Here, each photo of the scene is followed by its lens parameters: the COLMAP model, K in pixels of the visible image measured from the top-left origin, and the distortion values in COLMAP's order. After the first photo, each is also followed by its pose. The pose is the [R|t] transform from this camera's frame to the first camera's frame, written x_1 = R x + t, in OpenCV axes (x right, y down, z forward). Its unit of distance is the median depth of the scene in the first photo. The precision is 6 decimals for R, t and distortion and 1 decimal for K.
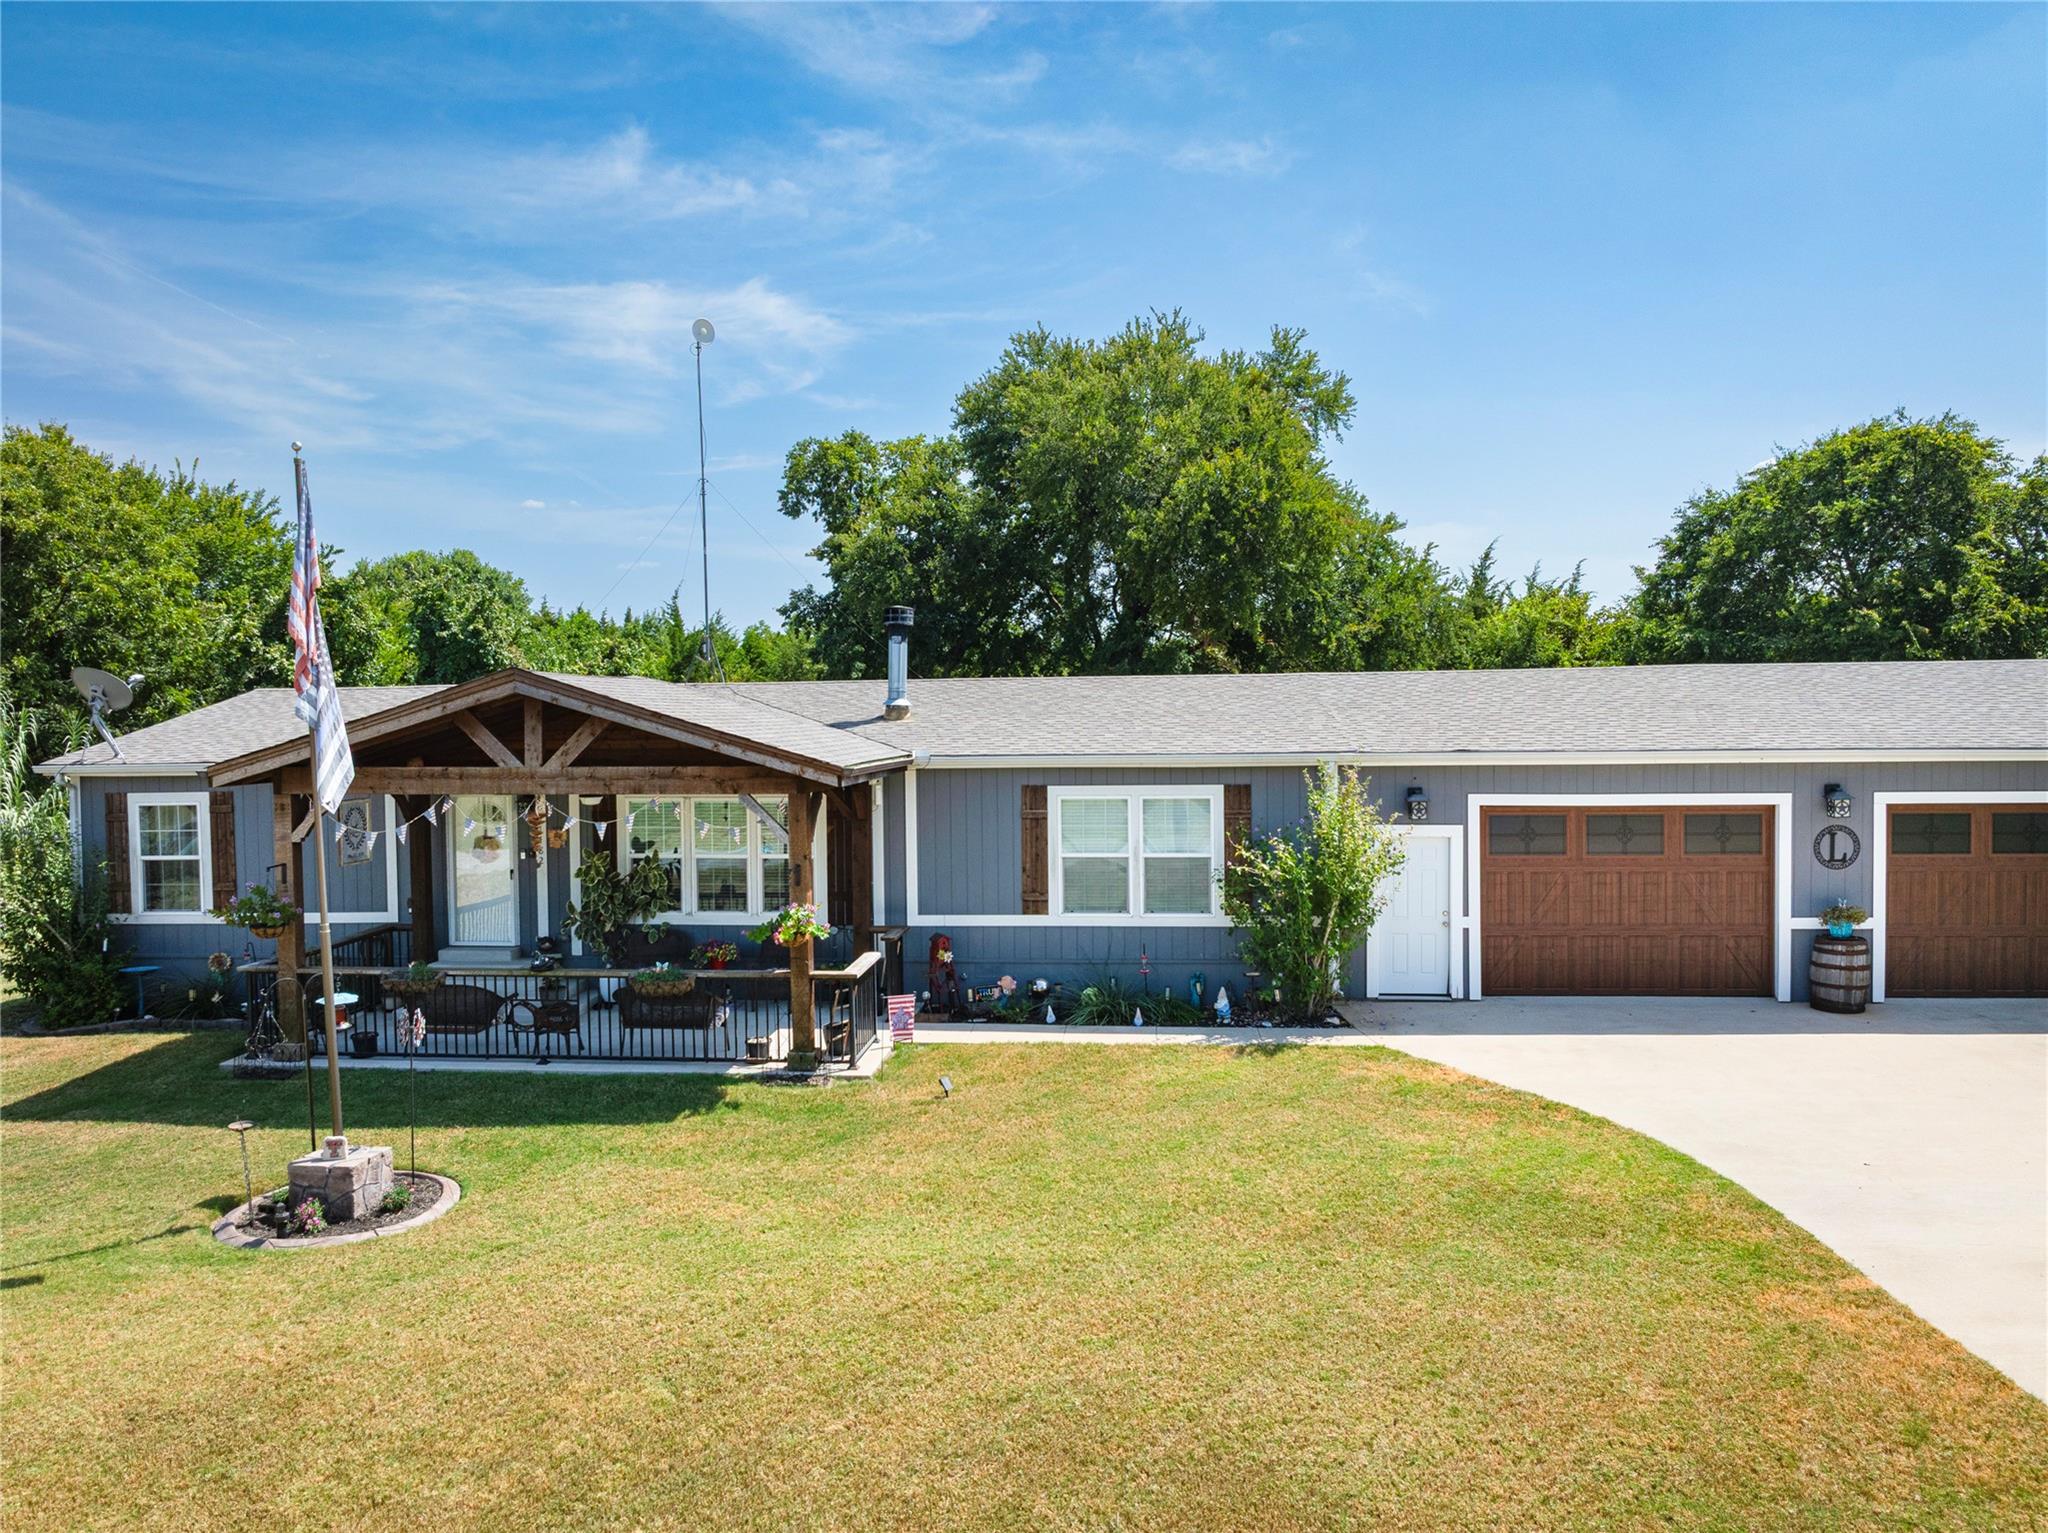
lens RADIAL K [[1453.9, 0, 1030.2], [0, 1453.9, 755.7], [0, 0, 1]] dist [-0.025439, 0.007313]
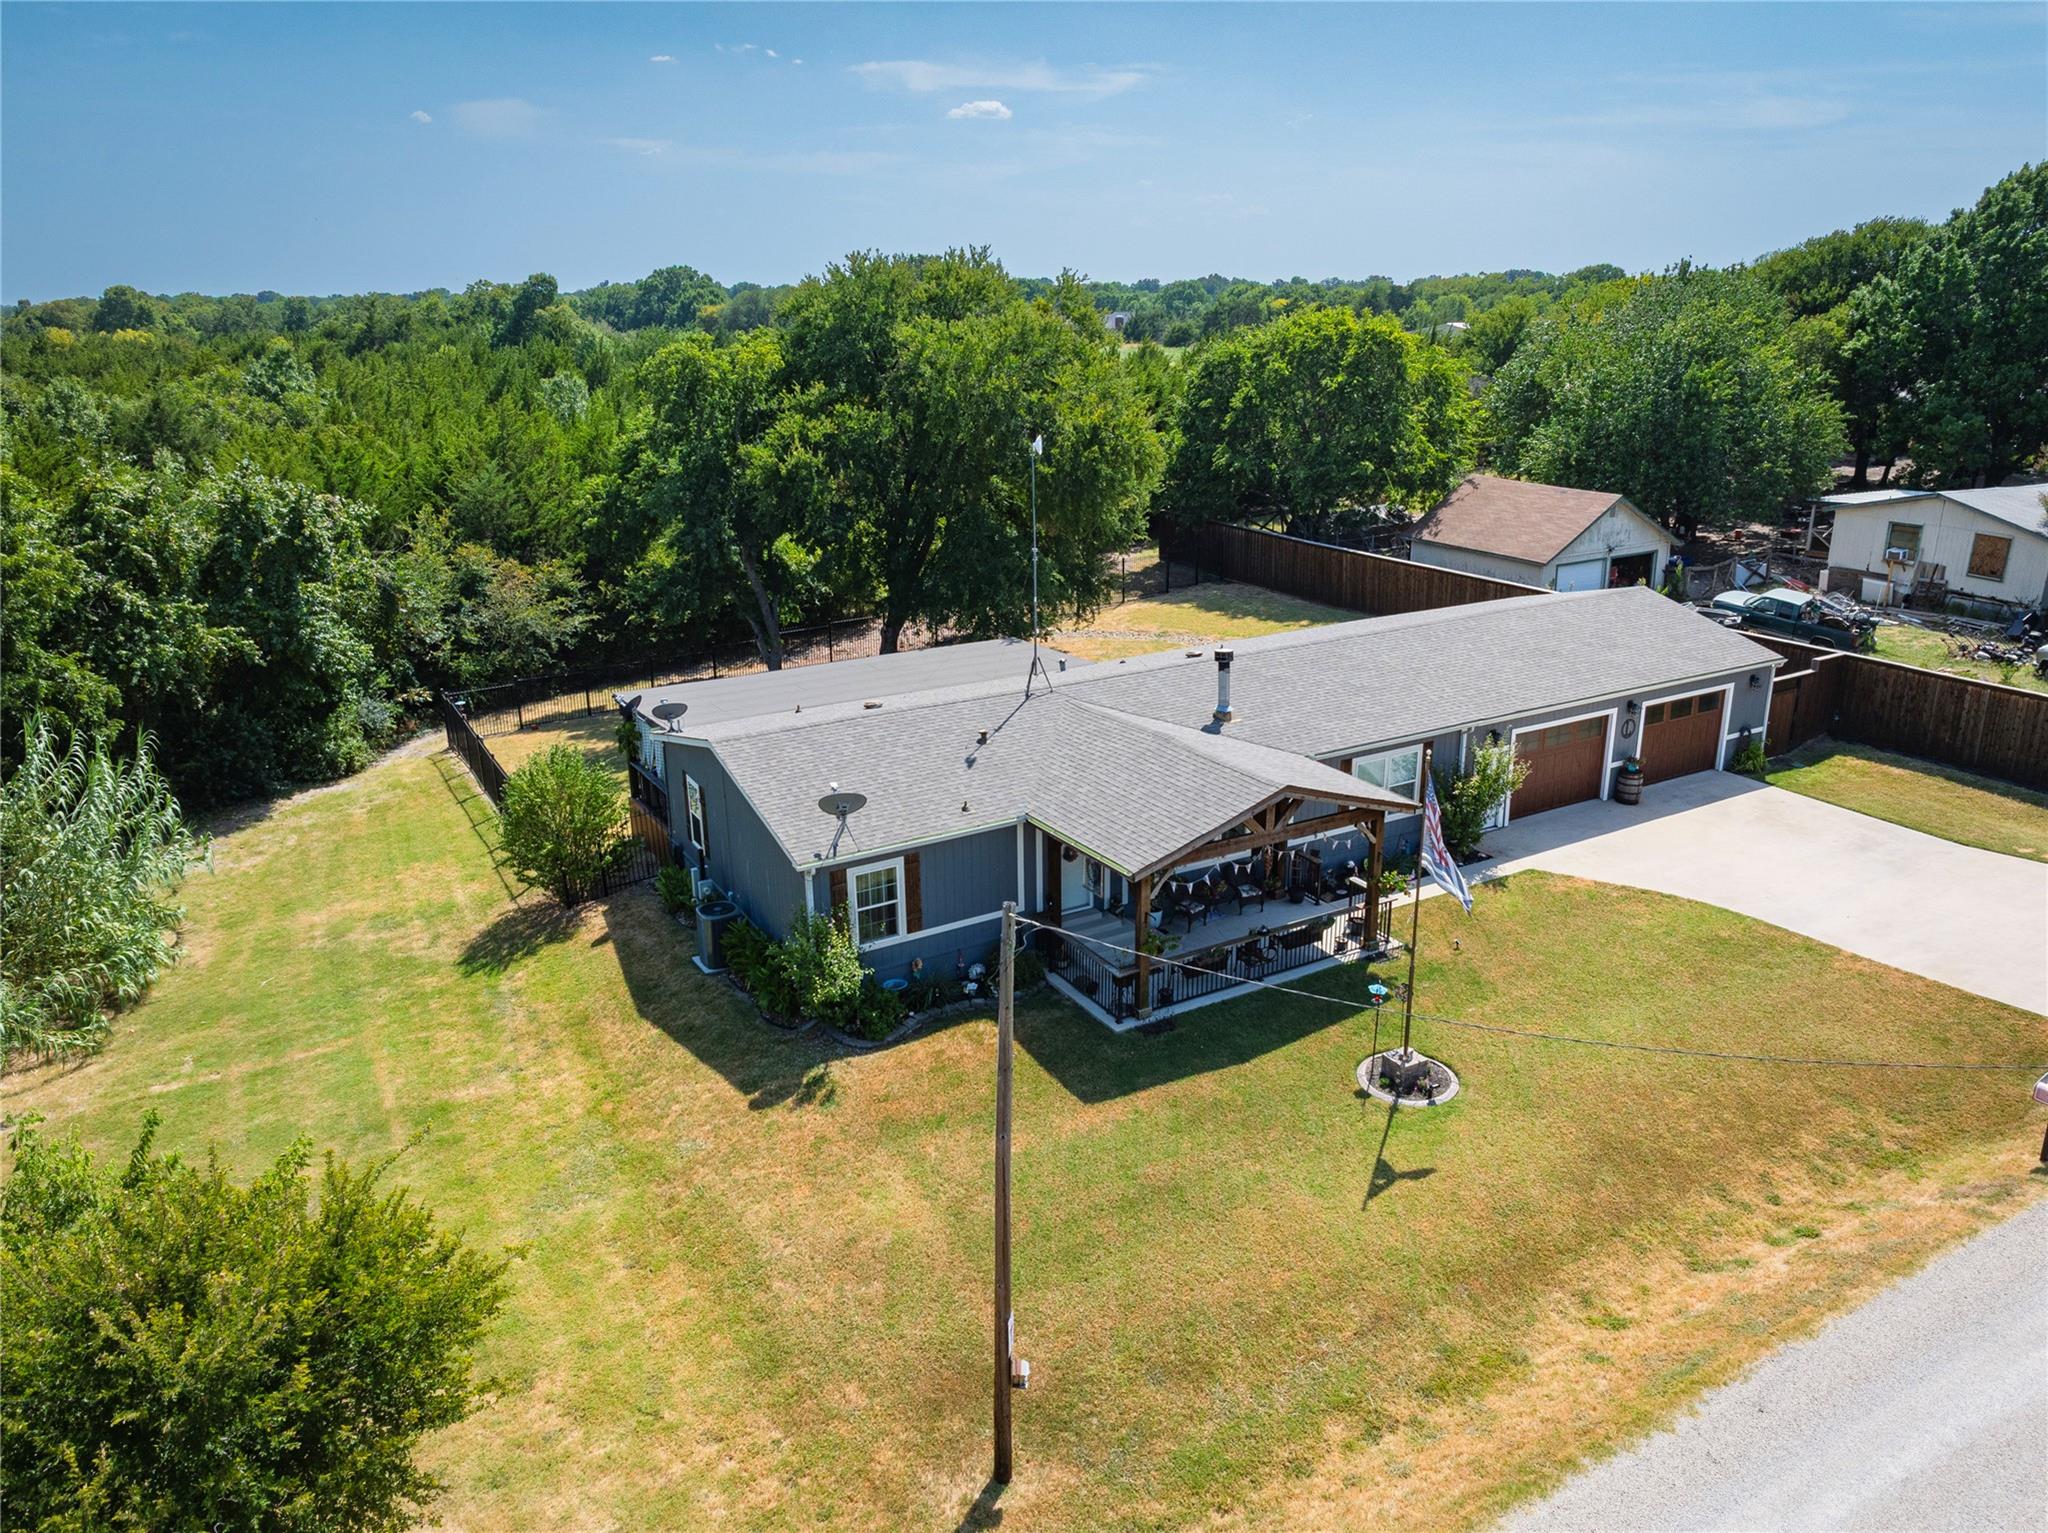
lens RADIAL K [[1428.5, 0, 1027.3], [0, 1428.5, 757.1], [0, 0, 1]] dist [-0.028032, 0.006432]
pose [[0.819575, -0.175079, 0.545567, -1.346147], [0.020740, 0.960613, 0.277115, -0.503477], [-0.572596, -0.215802, 0.790926, -0.176779]]
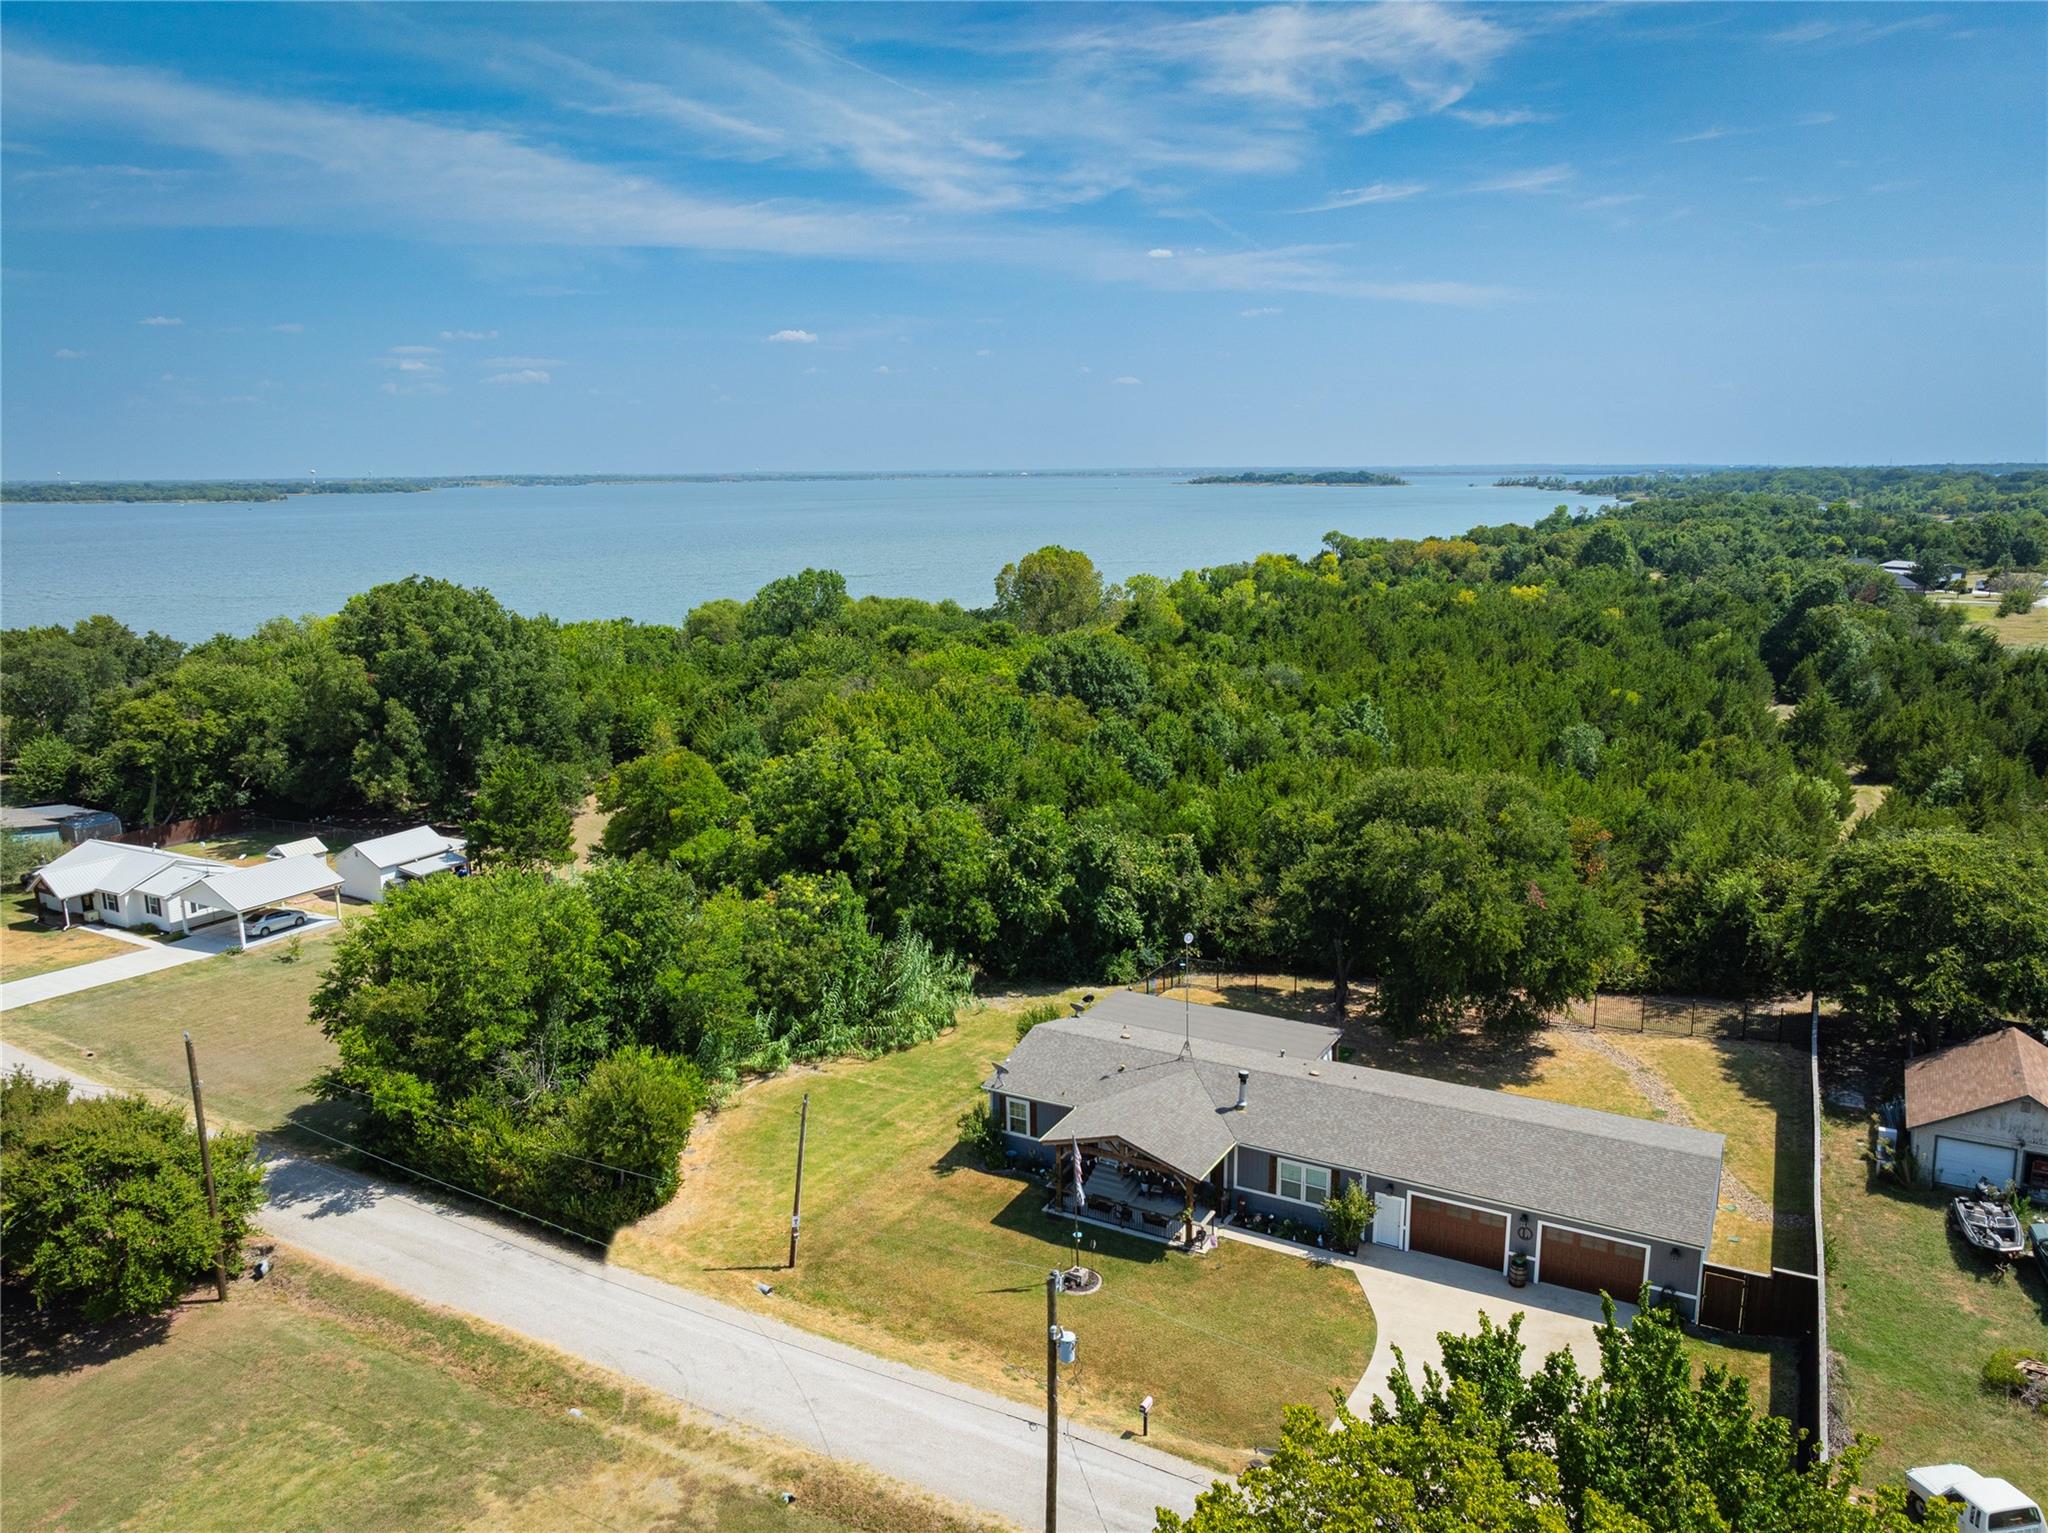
lens RADIAL K [[1453.9, 0, 1030.2], [0, 1453.9, 755.7], [0, 0, 1]] dist [-0.025439, 0.007313]
pose [[0.913462, 0.080882, -0.398804, 0.740974], [-0.014017, 0.985720, 0.167809, -1.425898], [0.406681, -0.147697, 0.901552, -2.021208]]
